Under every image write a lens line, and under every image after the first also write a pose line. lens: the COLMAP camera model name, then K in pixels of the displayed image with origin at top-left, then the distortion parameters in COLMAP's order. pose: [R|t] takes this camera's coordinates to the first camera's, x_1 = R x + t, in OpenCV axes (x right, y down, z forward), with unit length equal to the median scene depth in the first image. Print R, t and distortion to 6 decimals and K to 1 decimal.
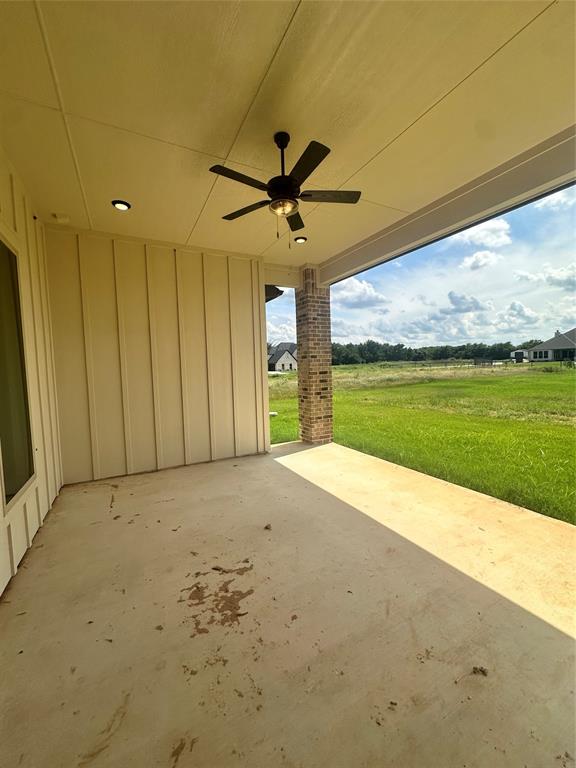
lens RADIAL K [[305.8, 0, 288.0], [0, 305.8, 384.0], [0, 0, 1]] dist [-0.002023, -0.000276]
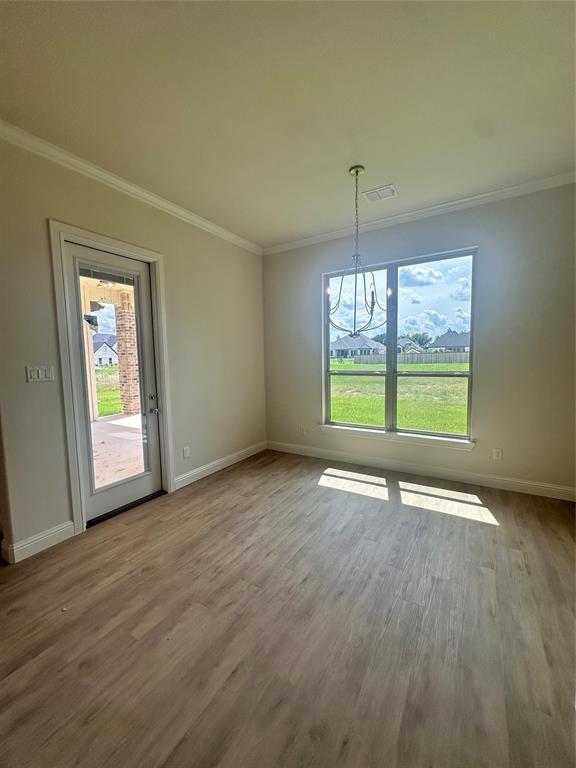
lens RADIAL K [[305.8, 0, 288.0], [0, 305.8, 384.0], [0, 0, 1]] dist [-0.002023, -0.000276]
pose [[0.860159, -0.030828, 0.509093, -0.015978], [0.022582, 0.999495, 0.022370, 0.037562], [-0.509525, -0.007745, 0.860421, -0.613332]]
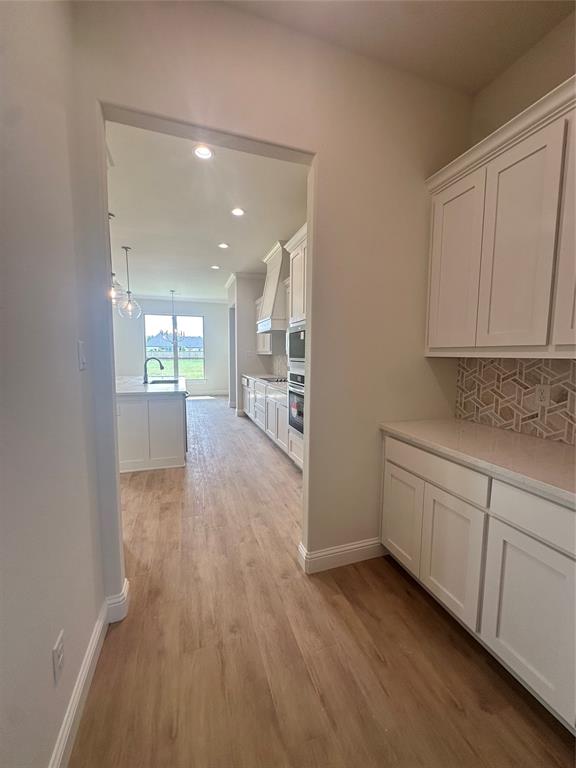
lens RADIAL K [[306.7, 0, 283.4], [0, 306.7, 381.1], [0, 0, 1]] dist [0.000799, -0.000008]
pose [[0.177598, -0.061555, 0.982176, -1.024717], [0.060746, 0.996824, 0.051489, 0.108025], [-0.982226, 0.050519, 0.180774, -1.024974]]
